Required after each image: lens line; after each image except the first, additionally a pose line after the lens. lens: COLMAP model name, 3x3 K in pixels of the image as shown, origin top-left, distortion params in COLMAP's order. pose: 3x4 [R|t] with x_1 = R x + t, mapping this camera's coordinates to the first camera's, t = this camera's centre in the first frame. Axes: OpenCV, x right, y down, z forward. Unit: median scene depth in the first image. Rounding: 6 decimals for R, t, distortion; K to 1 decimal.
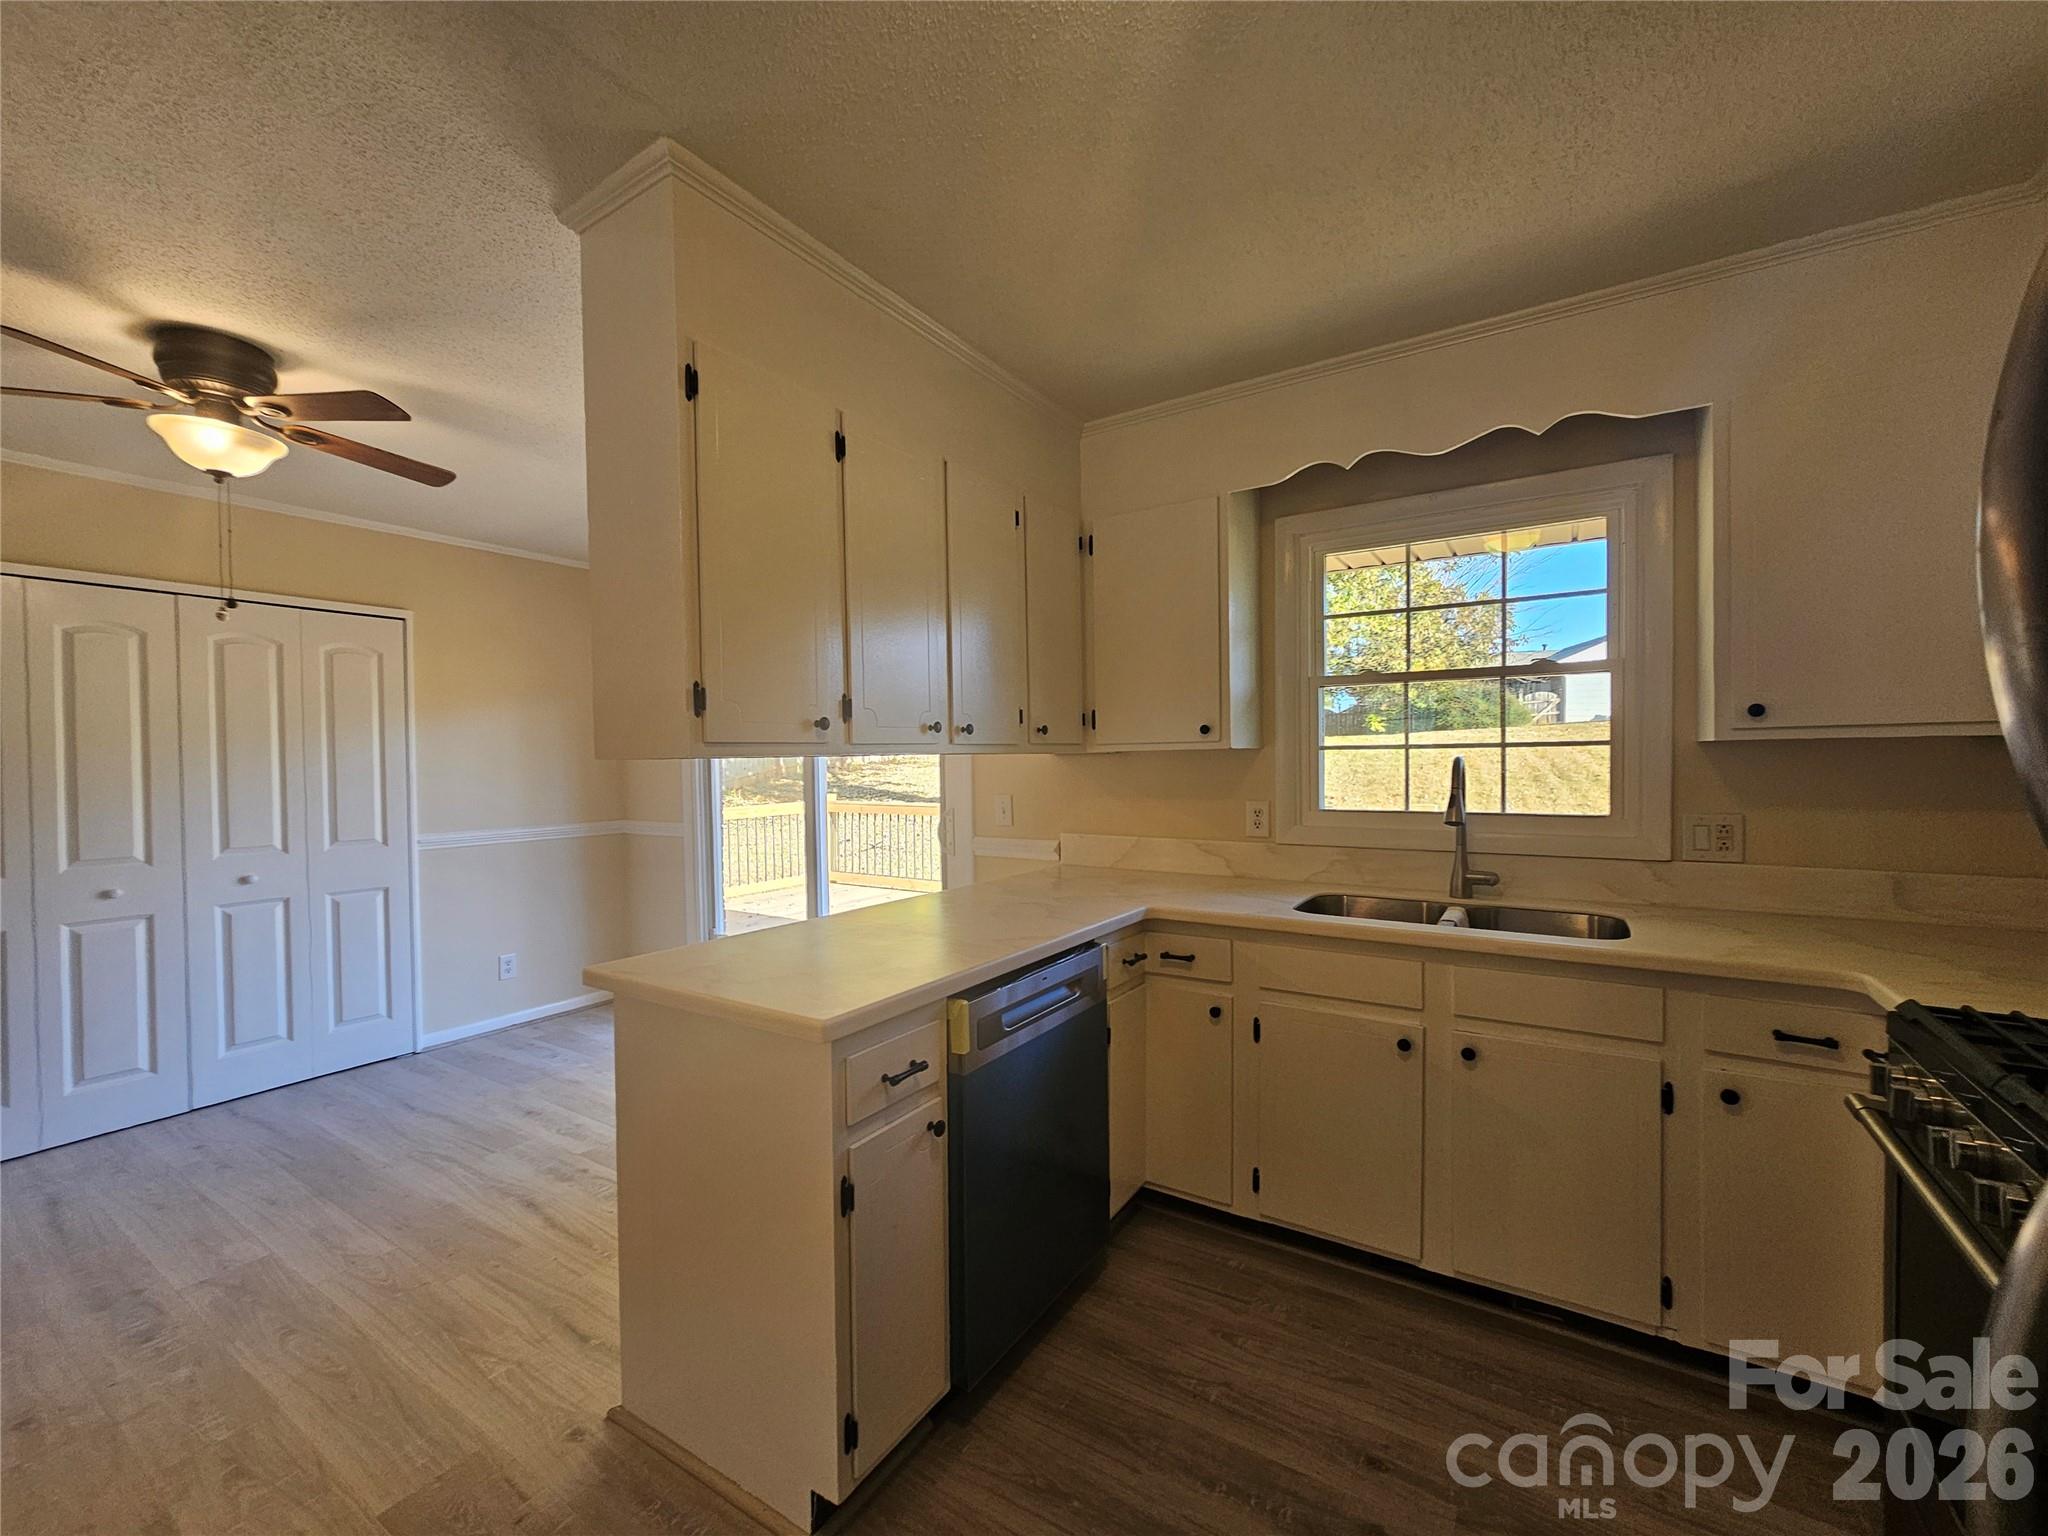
lens RADIAL K [[839.2, 0, 1033.3], [0, 839.2, 774.1], [0, 0, 1]] dist [-0.002970, 0.001570]
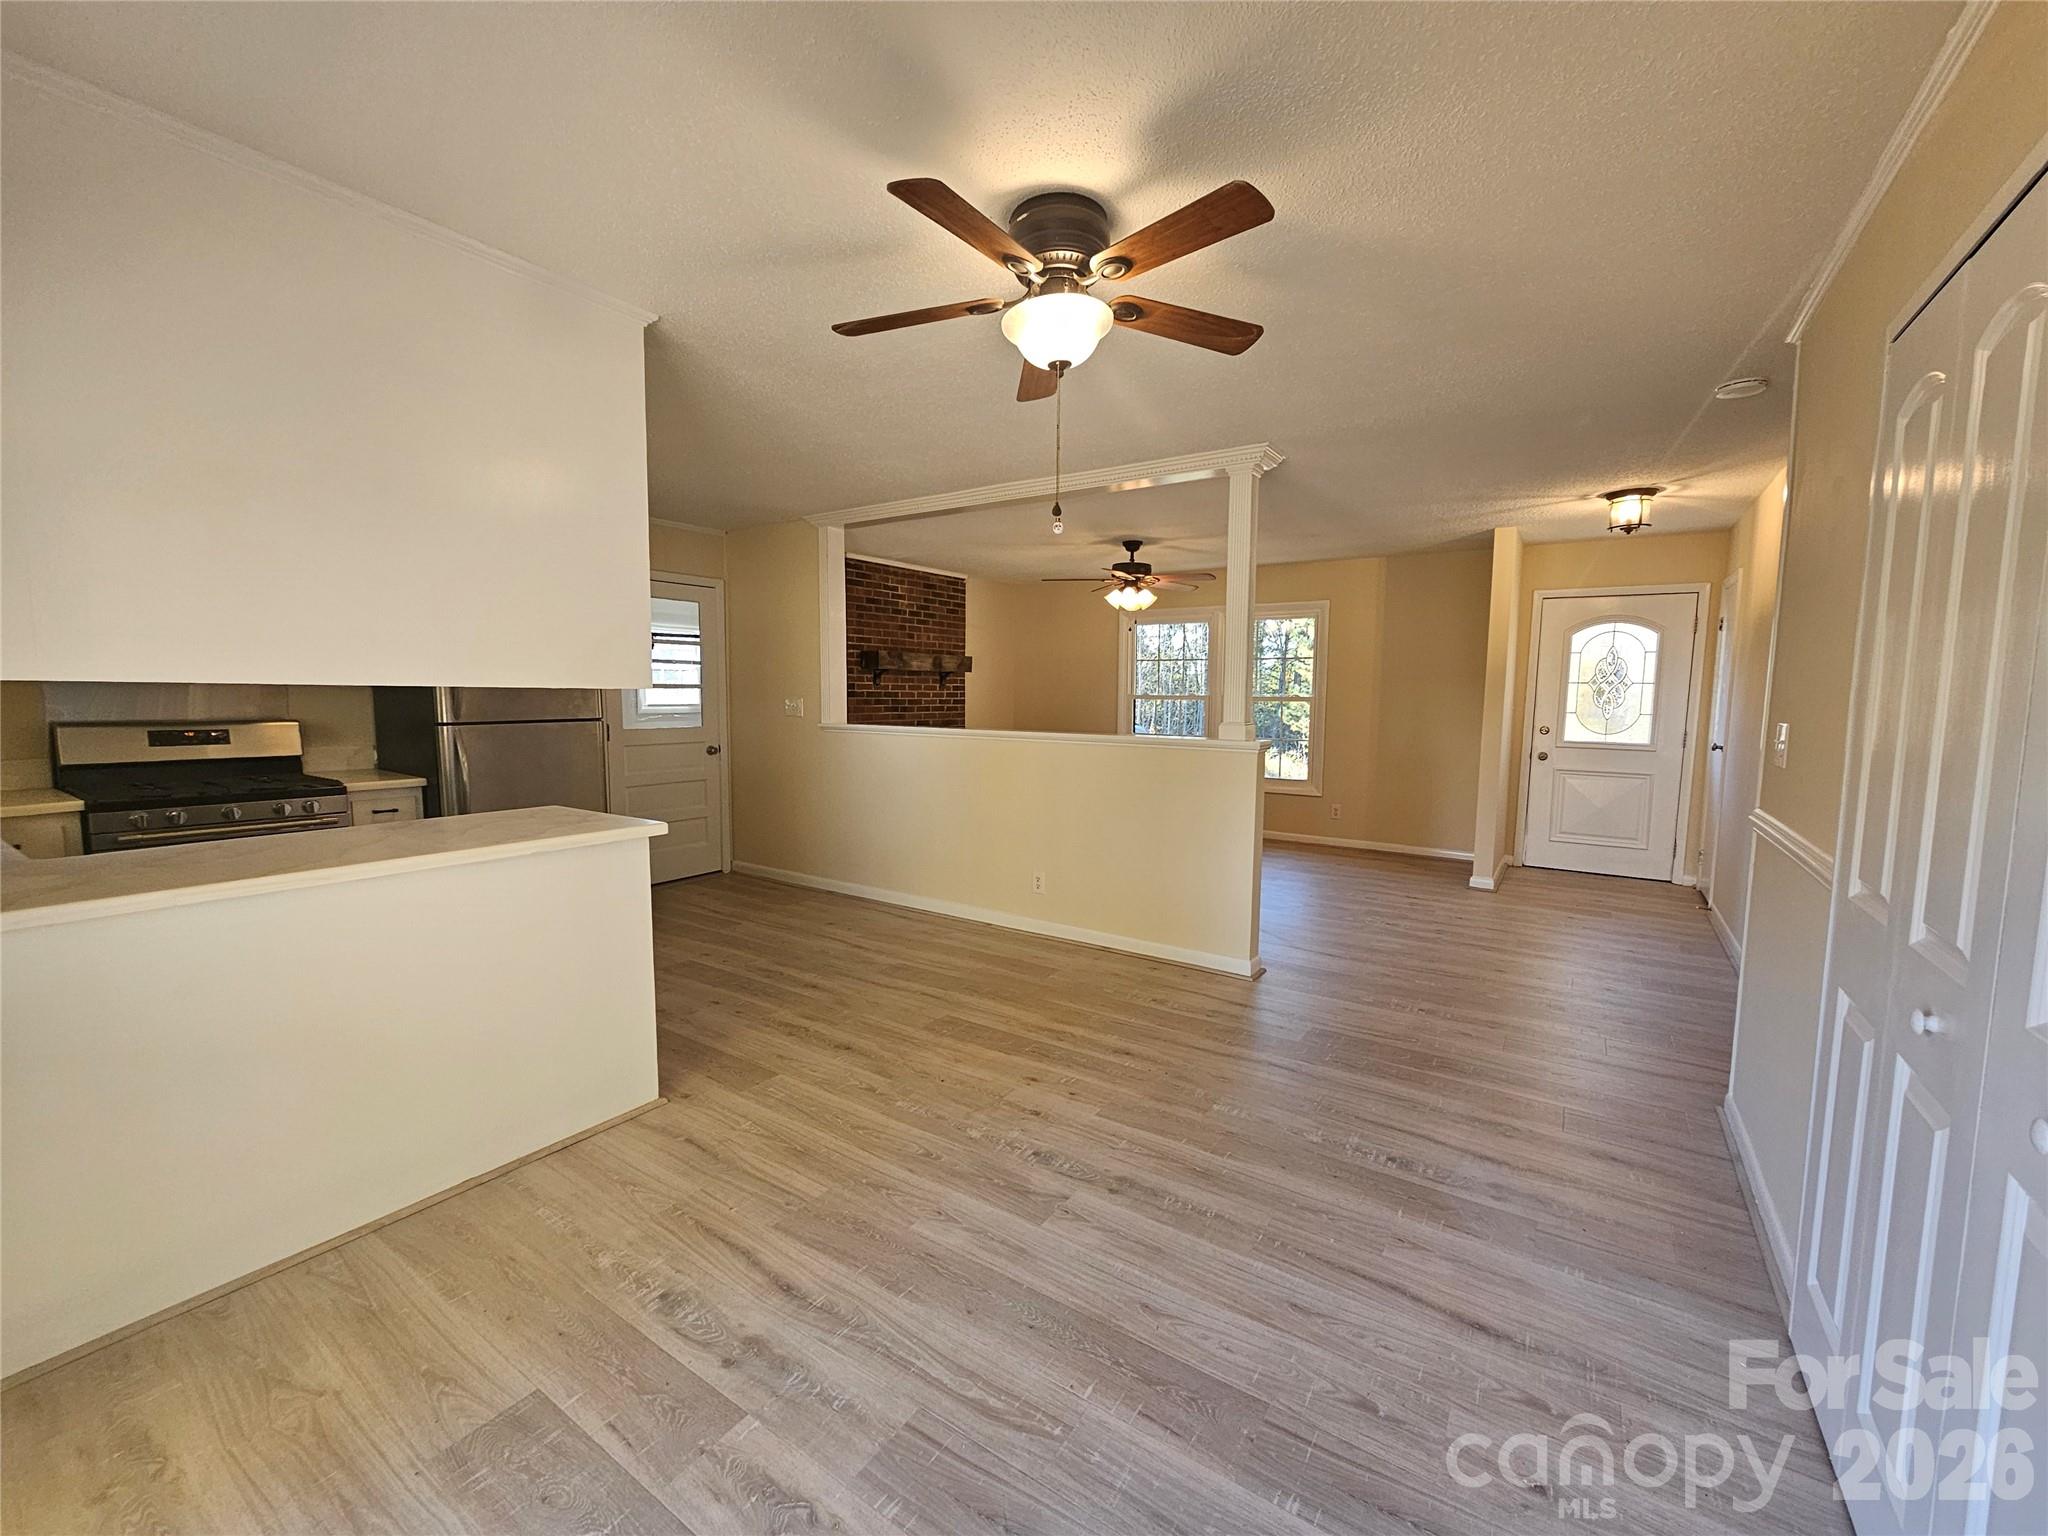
lens RADIAL K [[839.2, 0, 1028.9], [0, 839.2, 766.9], [0, 0, 1]] dist [-0.002970, 0.001570]
pose [[-0.999600, 0.001458, 0.028226, -0.968113], [0.004398, 0.994528, 0.104373, -0.023816], [-0.027920, 0.104456, -0.994138, 1.950185]]
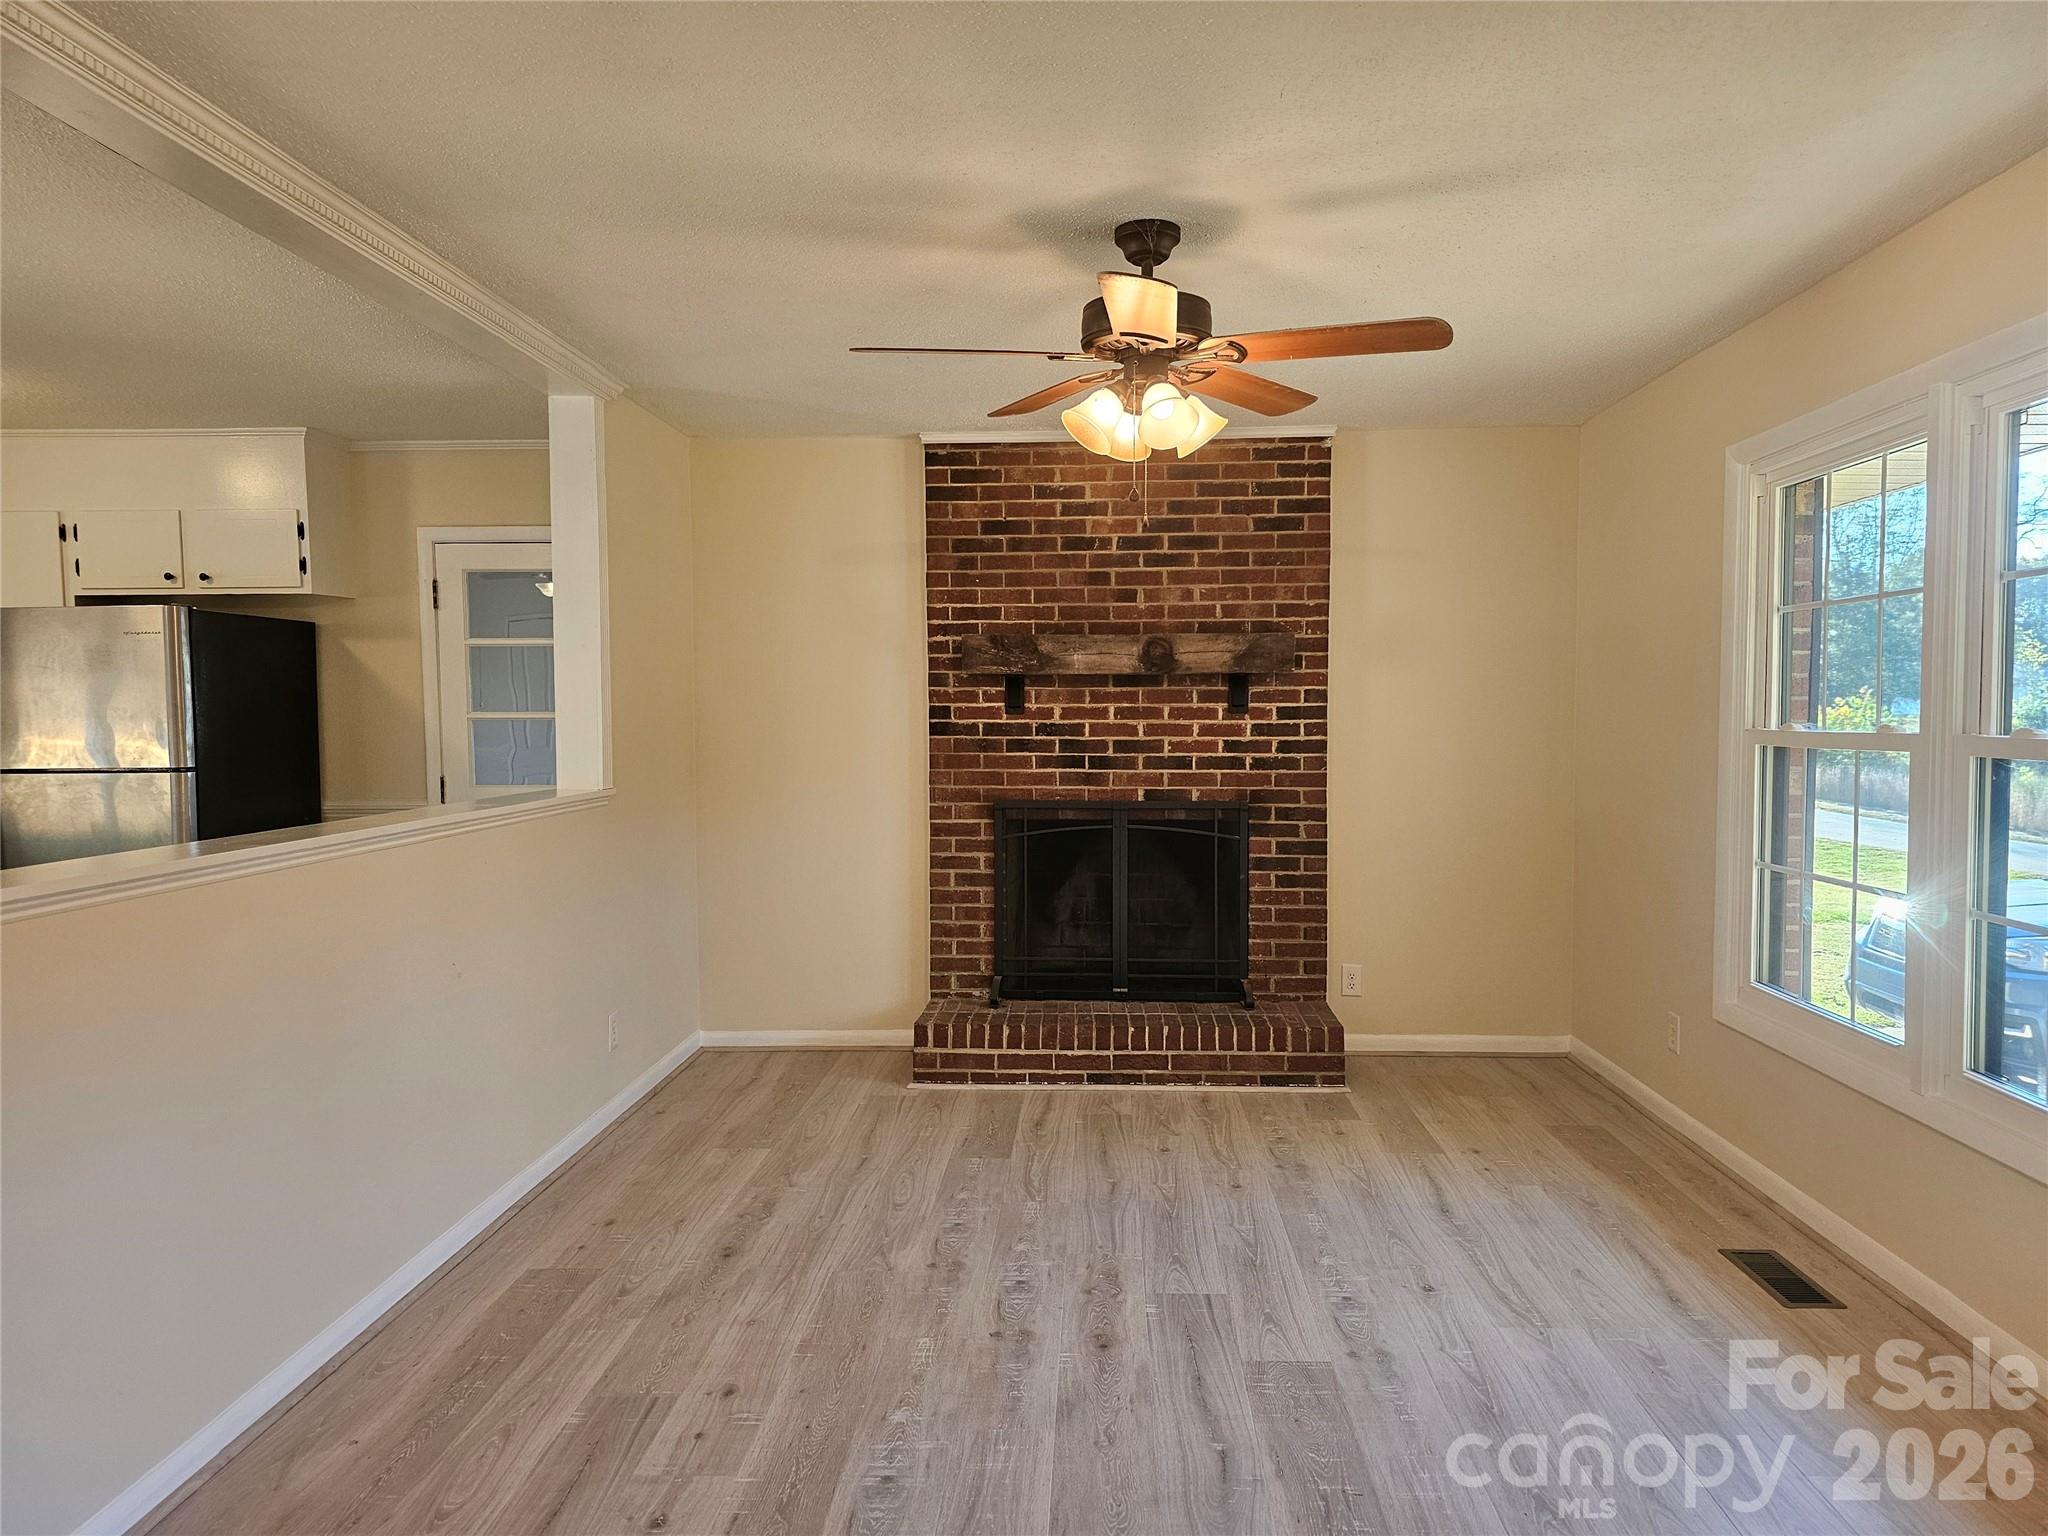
lens RADIAL K [[1360.0, 0, 1050.1], [0, 1360.0, 780.0], [0, 0, 1]] dist [0.061823, -0.042404]
pose [[-0.487799, -0.034540, 0.872272, -2.444836], [0.021958, 0.998415, 0.051814, 0.000012], [-0.872680, 0.044428, -0.486268, -0.186486]]
